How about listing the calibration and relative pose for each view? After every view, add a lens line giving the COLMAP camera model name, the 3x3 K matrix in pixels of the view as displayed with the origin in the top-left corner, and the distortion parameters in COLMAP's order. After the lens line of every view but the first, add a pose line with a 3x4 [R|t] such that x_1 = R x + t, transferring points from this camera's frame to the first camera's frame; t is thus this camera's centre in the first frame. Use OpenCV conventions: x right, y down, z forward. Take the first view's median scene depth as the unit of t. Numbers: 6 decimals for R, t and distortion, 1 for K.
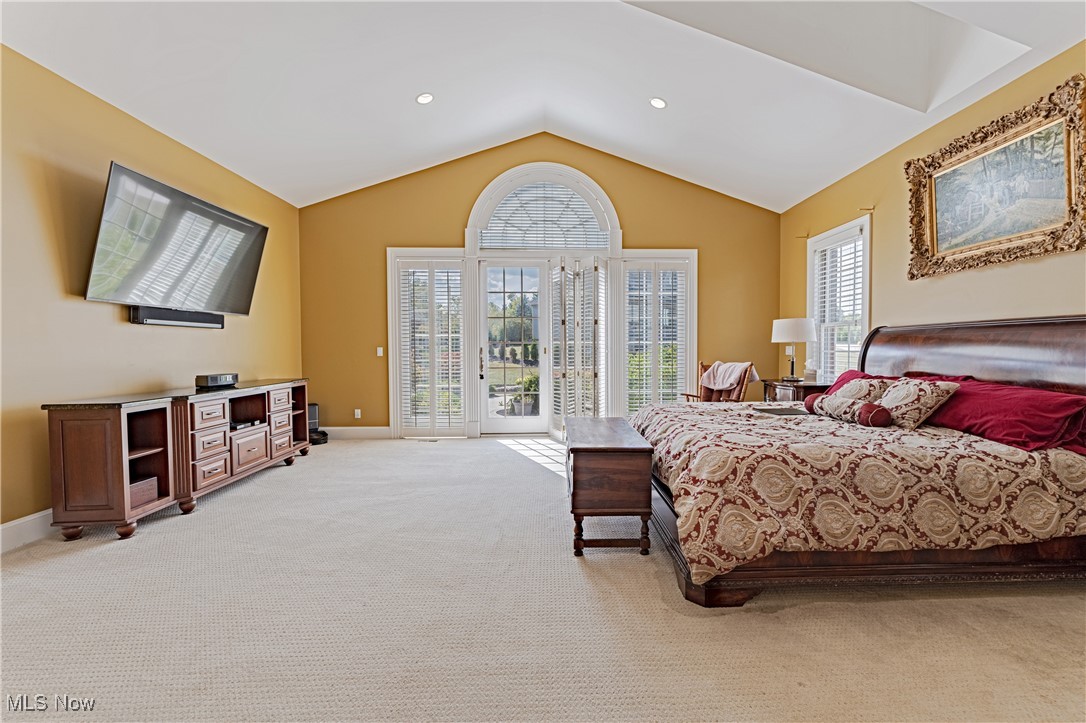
lens RADIAL K [[440.7, 0, 547.2], [0, 440.7, 358.9], [0, 0, 1]] dist [0.000095, 0.000227]
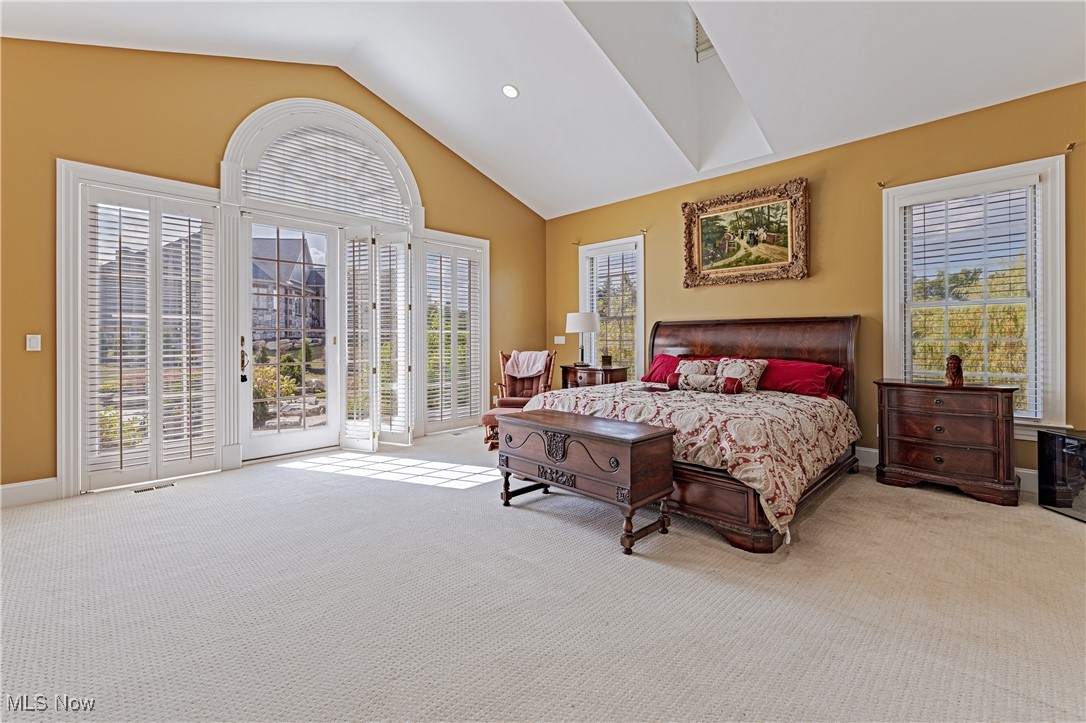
lens RADIAL K [[457.4, 0, 542.3], [0, 457.4, 336.4], [0, 0, 1]] dist [-0.000379, -0.000002]
pose [[0.740193, 0.004722, 0.672378, -0.511791], [0.016316, 0.999555, -0.024981, 0.000307], [-0.672197, 0.029462, 0.739786, 0.268429]]
